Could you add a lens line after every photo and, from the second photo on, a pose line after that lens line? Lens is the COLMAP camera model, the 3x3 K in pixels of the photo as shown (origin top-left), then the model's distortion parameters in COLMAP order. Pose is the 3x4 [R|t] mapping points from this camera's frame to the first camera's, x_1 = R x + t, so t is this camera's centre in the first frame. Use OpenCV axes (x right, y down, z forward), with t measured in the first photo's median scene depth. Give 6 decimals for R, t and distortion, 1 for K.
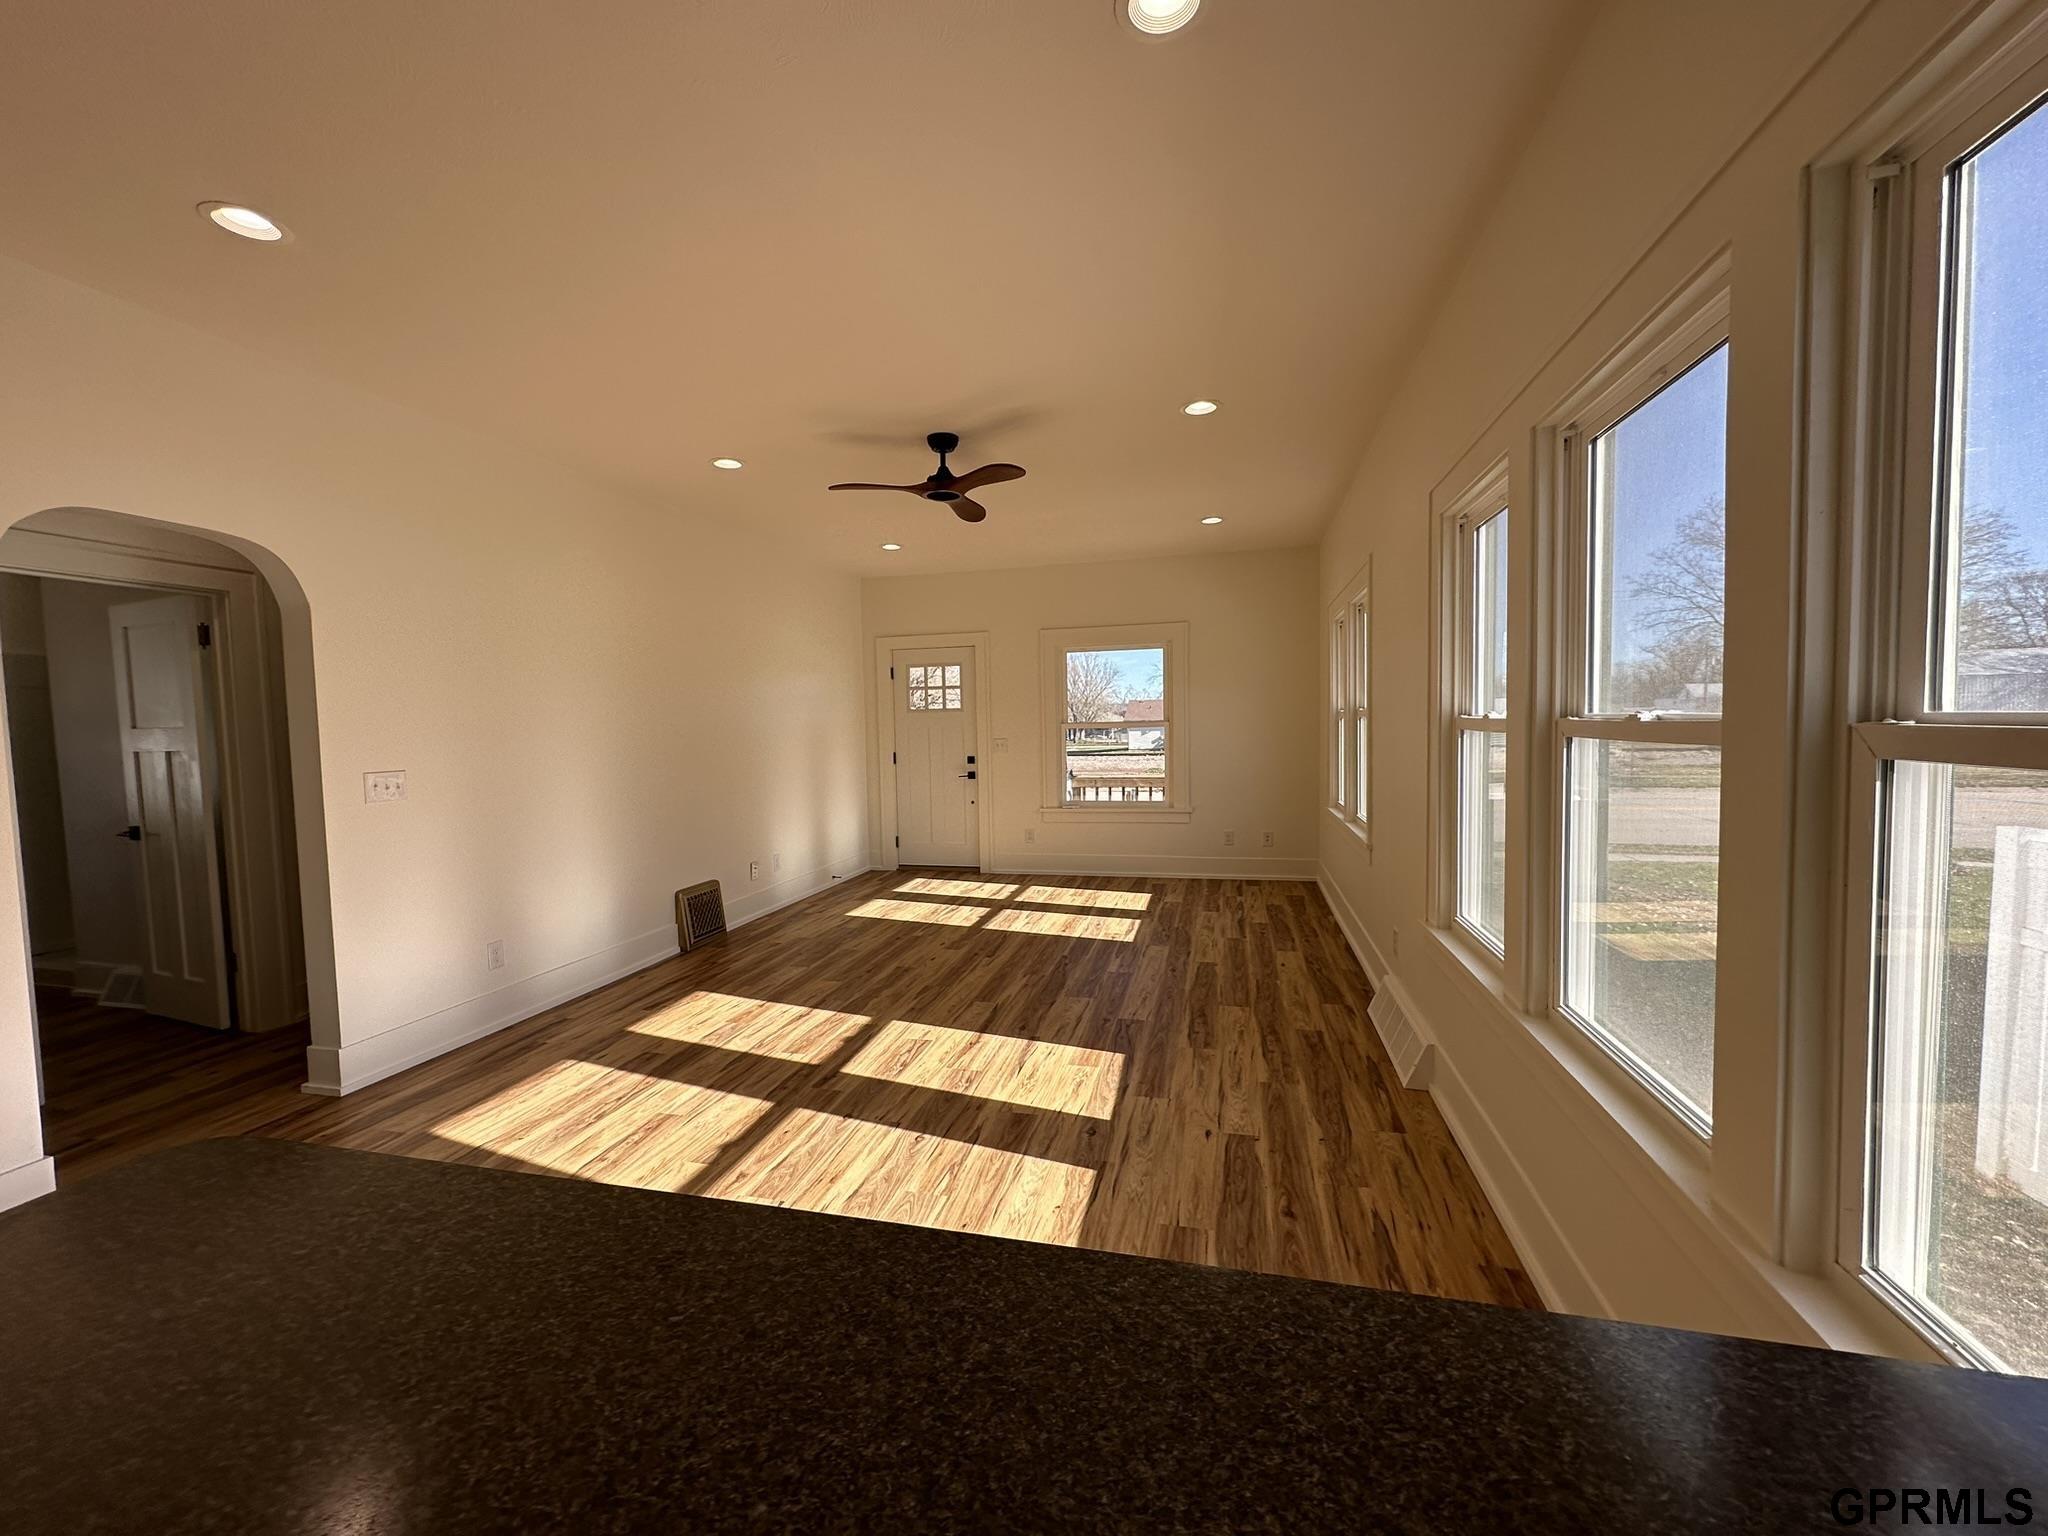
lens RADIAL K [[813.0, 0, 1022.5], [0, 813.0, 768.9], [0, 0, 1]] dist [-0.002686, 0.000962]
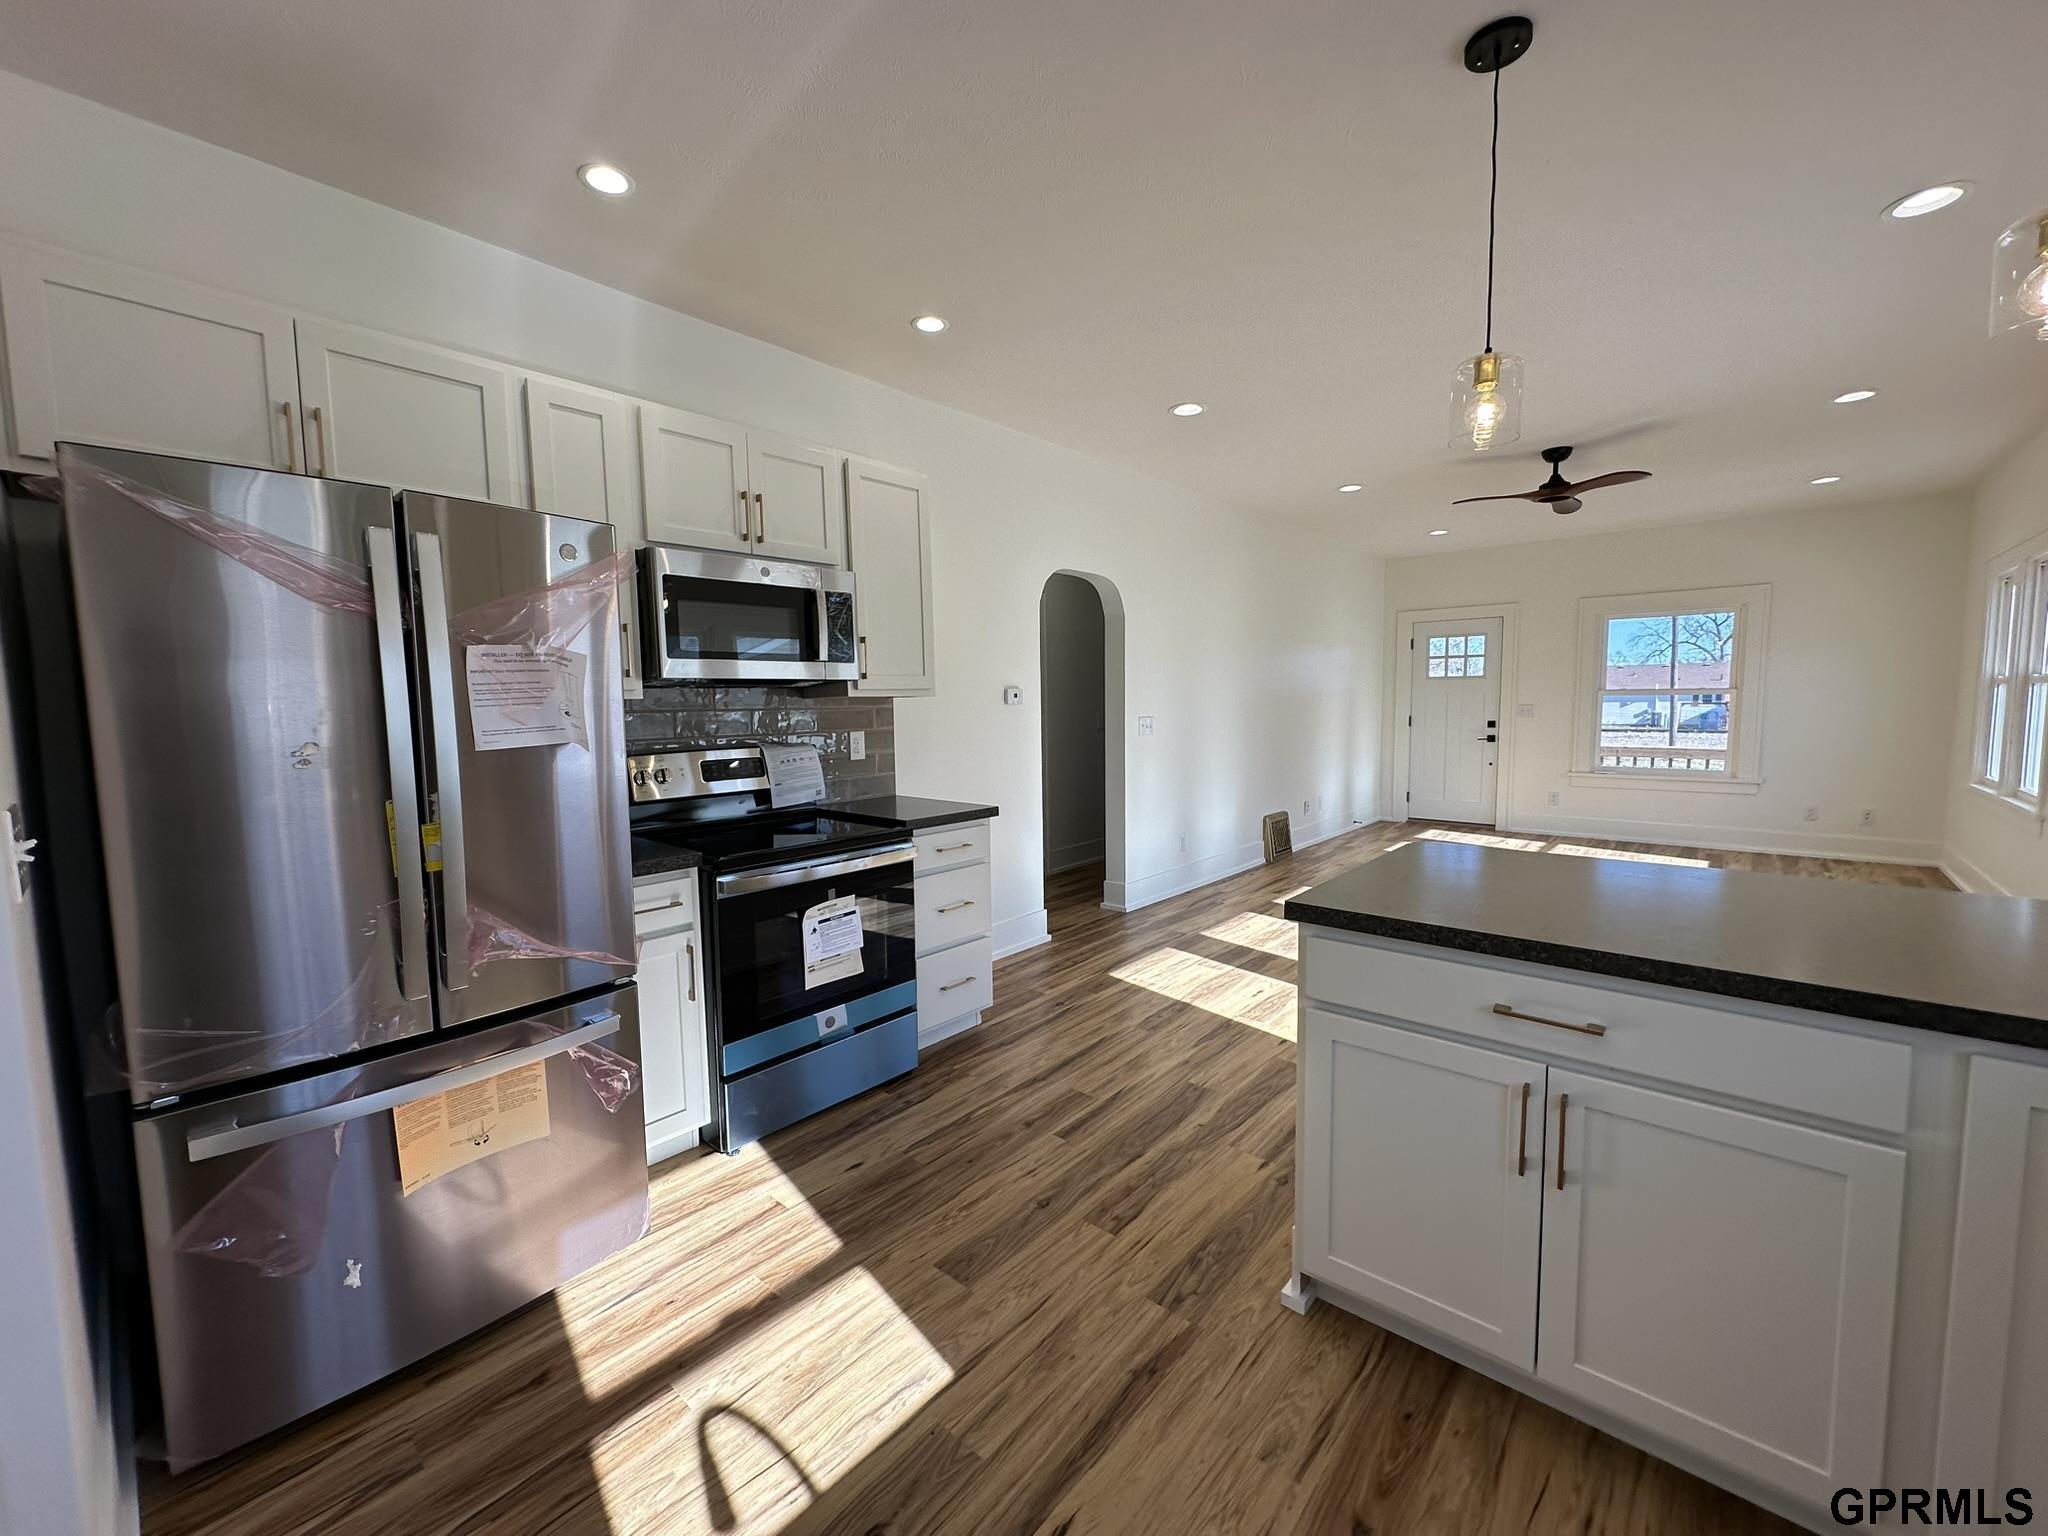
lens RADIAL K [[813.0, 0, 1022.4], [0, 813.0, 768.6], [0, 0, 1]] dist [-0.002686, 0.000962]
pose [[0.887351, 0.048642, -0.458521, -0.226798], [-0.031061, 0.998467, 0.045812, 0.033718], [0.460046, -0.026409, 0.887502, -0.446519]]
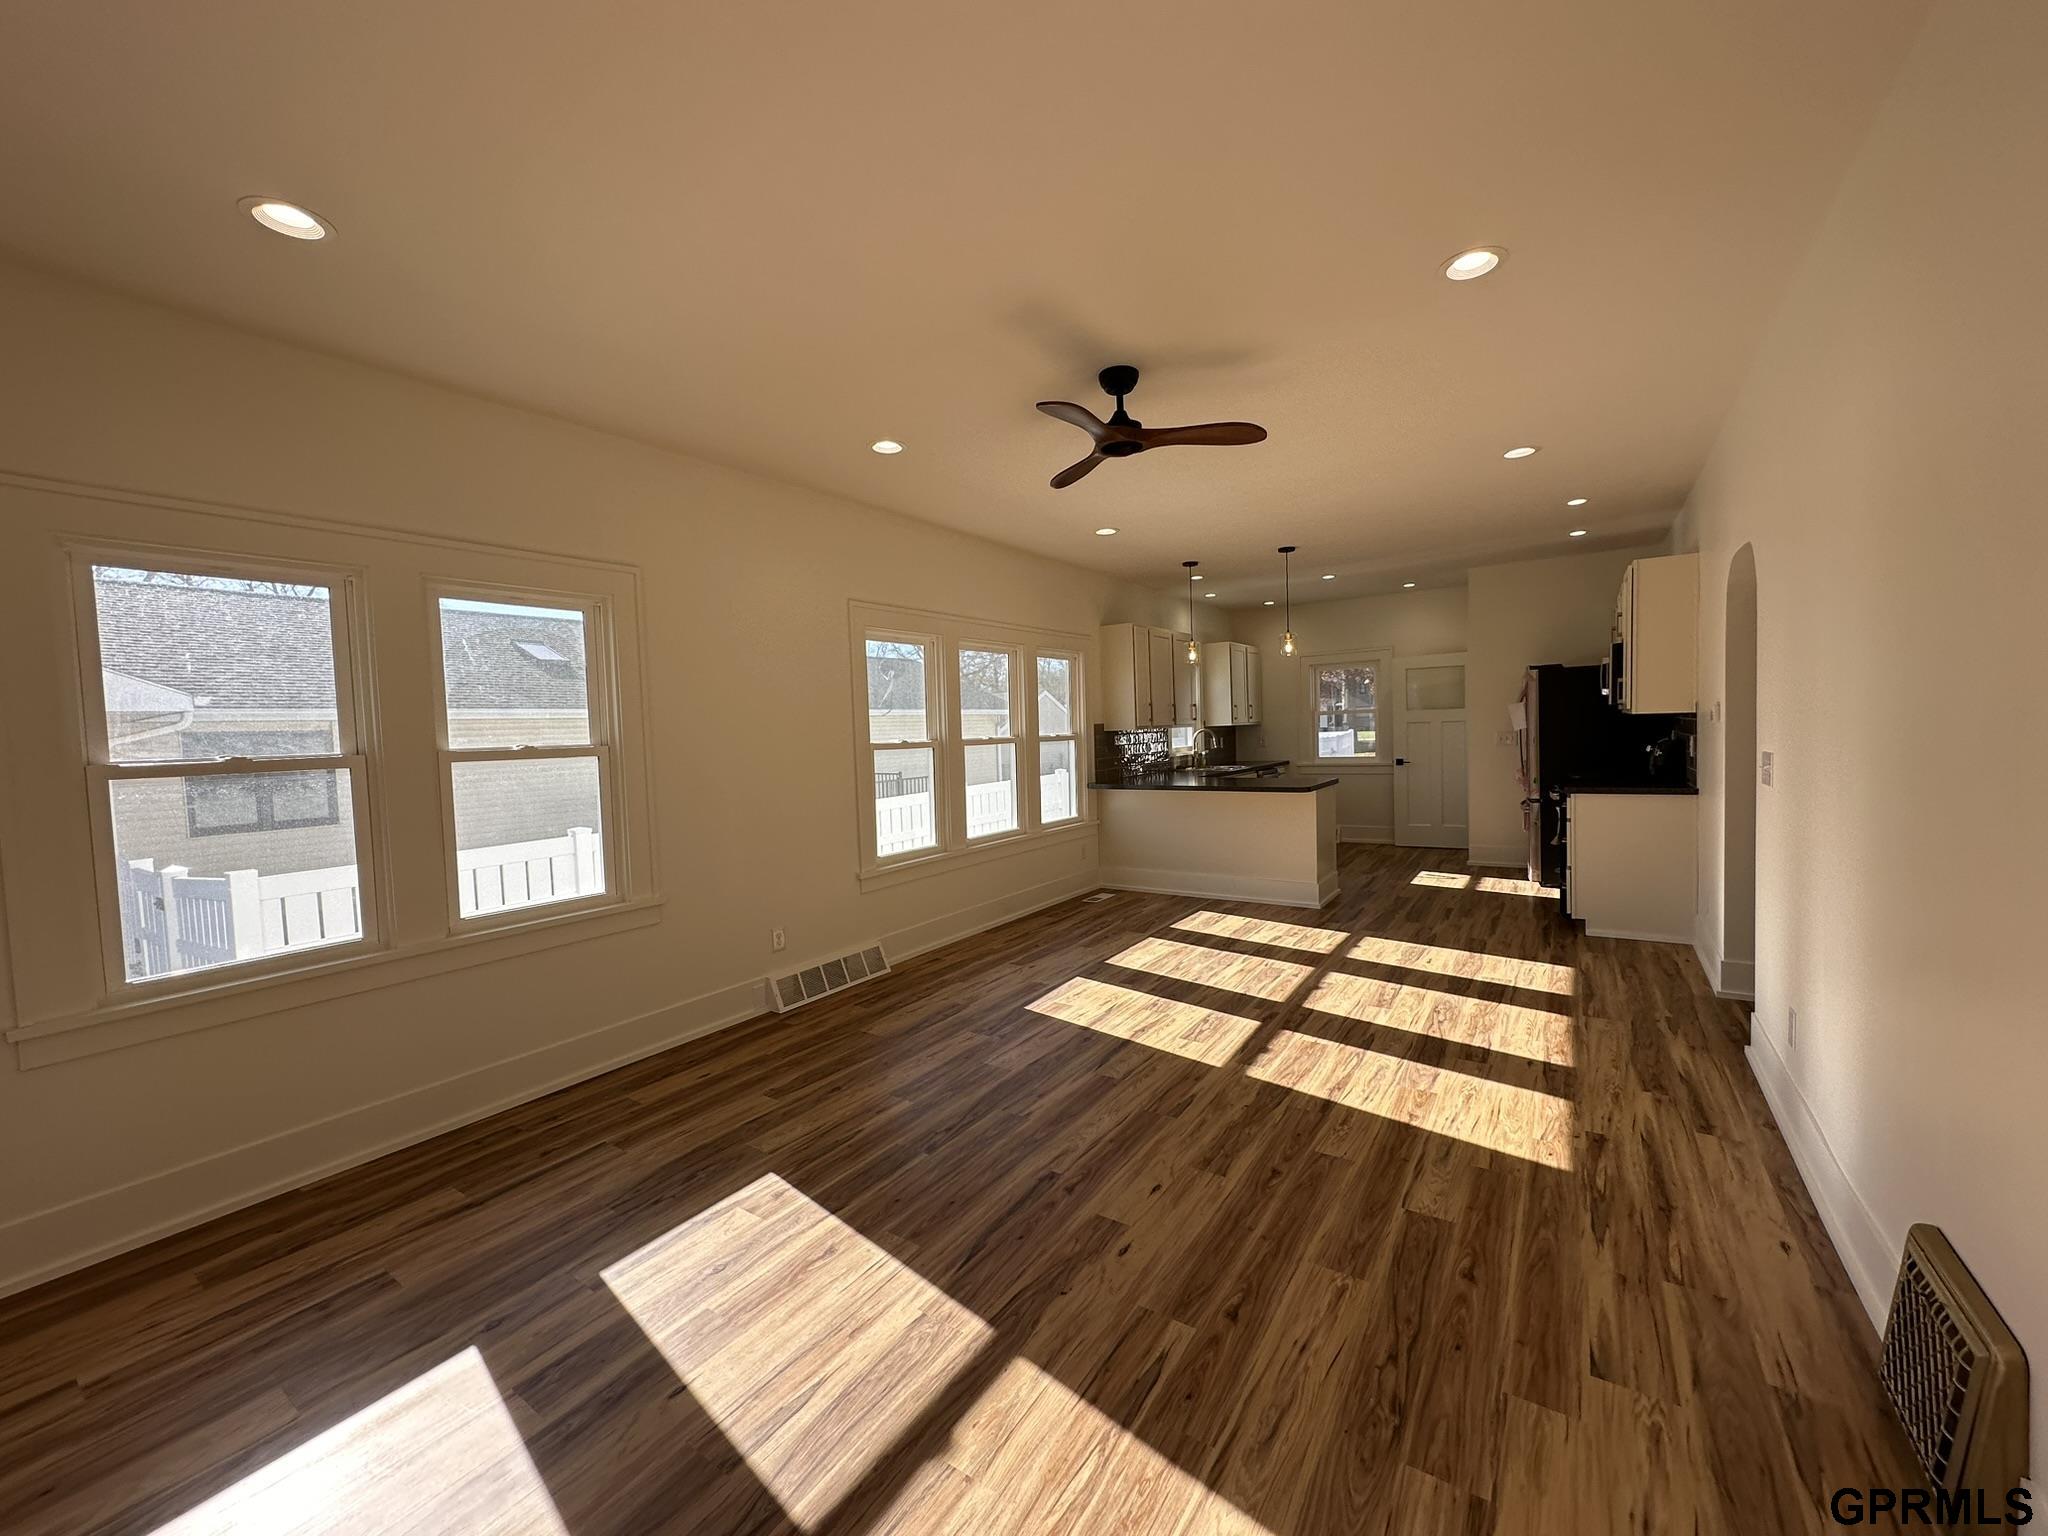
lens RADIAL K [[813.0, 0, 1016.2], [0, 813.0, 768.8], [0, 0, 1]] dist [-0.002686, 0.000962]
pose [[-0.934863, 0.037946, 0.352974, -0.268973], [0.076081, 0.992585, 0.094798, -0.109843], [-0.346759, 0.115478, -0.930818, 1.813864]]
